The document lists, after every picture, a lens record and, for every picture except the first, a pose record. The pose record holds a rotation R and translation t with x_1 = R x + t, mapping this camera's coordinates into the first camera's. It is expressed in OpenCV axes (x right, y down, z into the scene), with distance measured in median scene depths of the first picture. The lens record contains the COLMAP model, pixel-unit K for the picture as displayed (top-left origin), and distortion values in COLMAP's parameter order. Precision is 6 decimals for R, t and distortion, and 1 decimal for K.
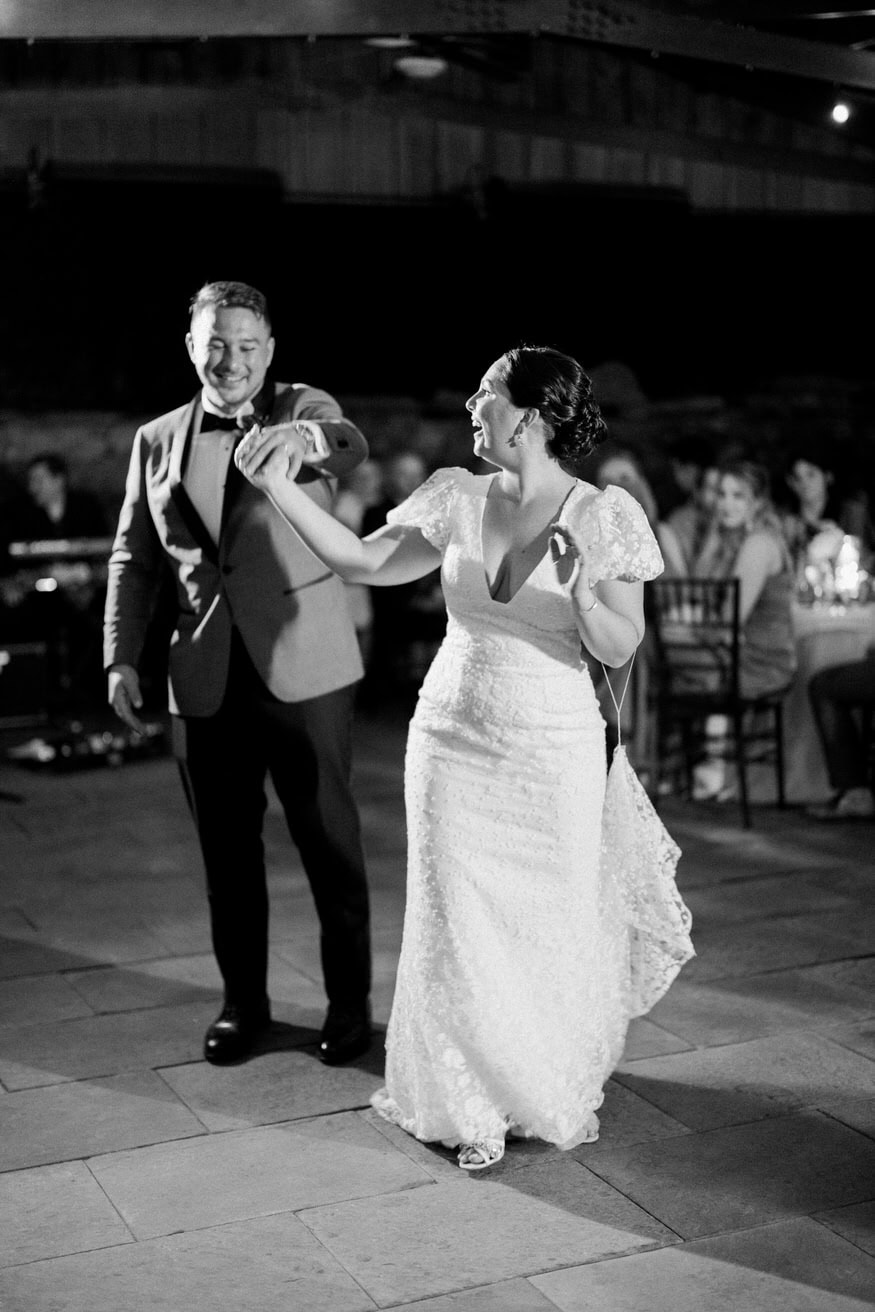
lens RADIAL K [[1923.5, 0, 437.5], [0, 1923.5, 656.0], [0, 0, 1]] dist [0.048276, 0.009810]
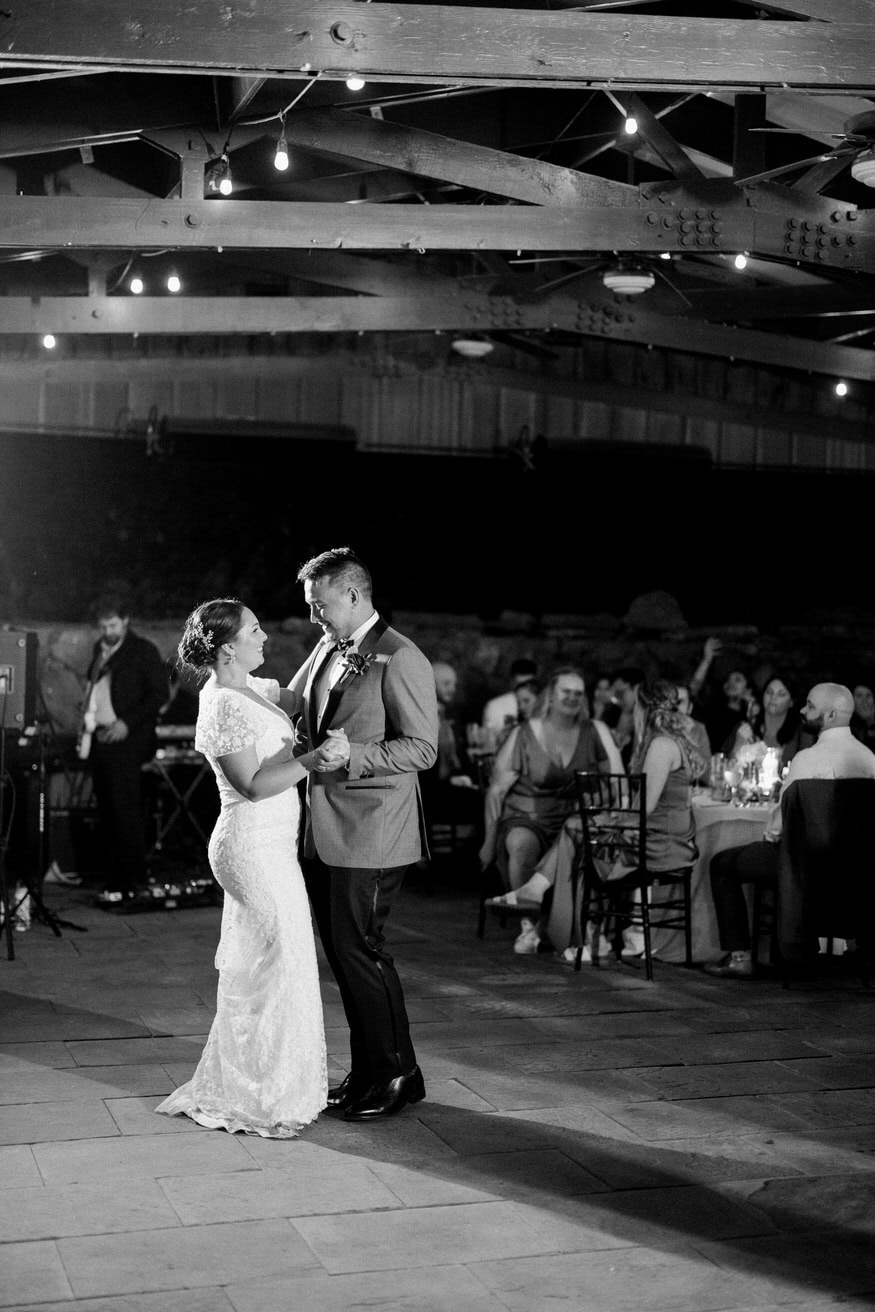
lens RADIAL K [[1923.5, 0, 437.5], [0, 1923.5, 656.0], [0, 0, 1]] dist [0.048276, 0.009810]
pose [[0.993824, 0.038044, -0.104239, 0.115894], [-0.048960, 0.993345, -0.104255, 0.015789], [0.099579, 0.108714, 0.989073, -0.197137]]
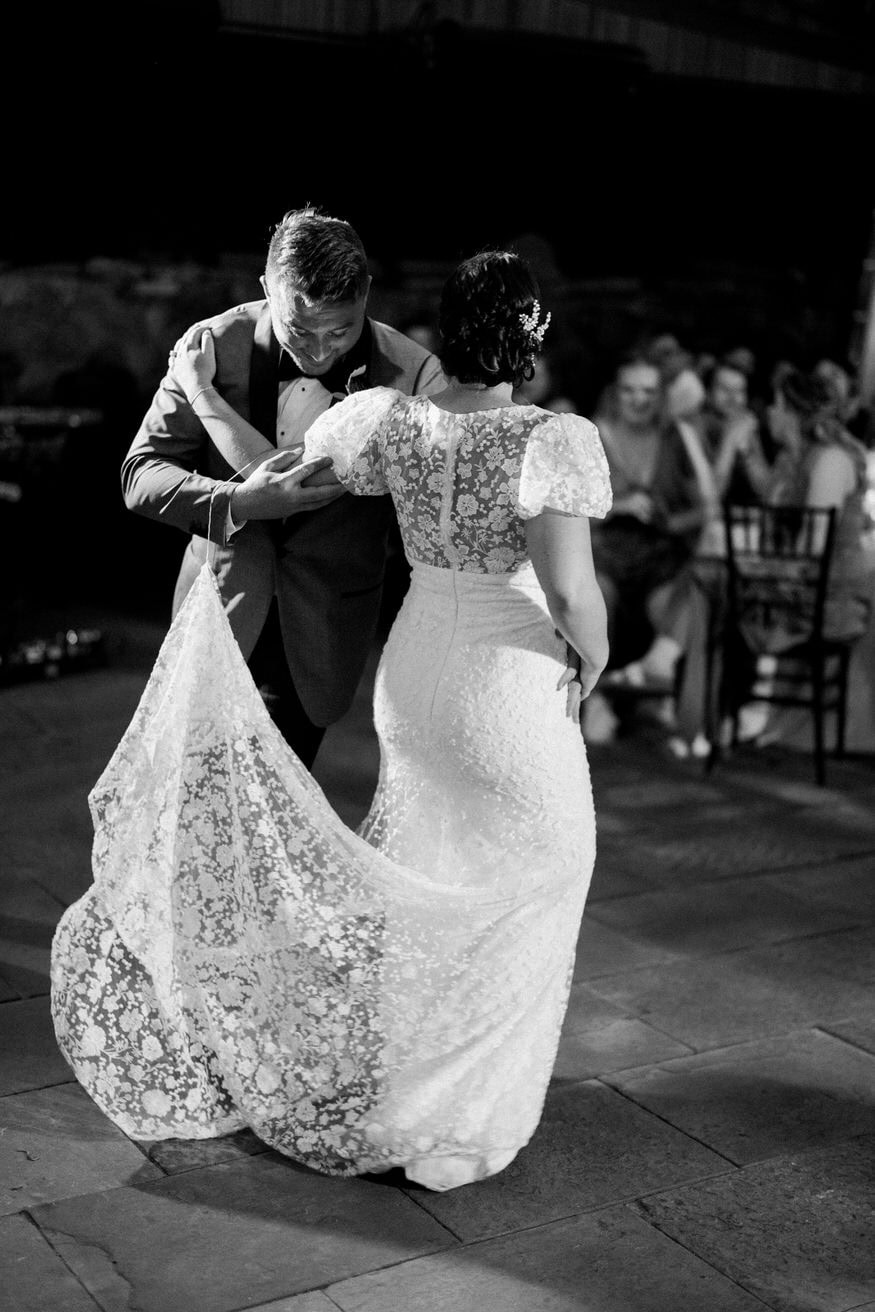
lens RADIAL K [[1918.5, 0, 437.5], [0, 1918.5, 656.0], [0, 0, 1]] dist [0.014665, 0.008687]
pose [[0.988786, 0.030250, 0.146242, -0.117165], [-0.041256, 0.996492, 0.072817, -0.022295], [-0.143527, -0.078034, 0.986565, 0.116836]]
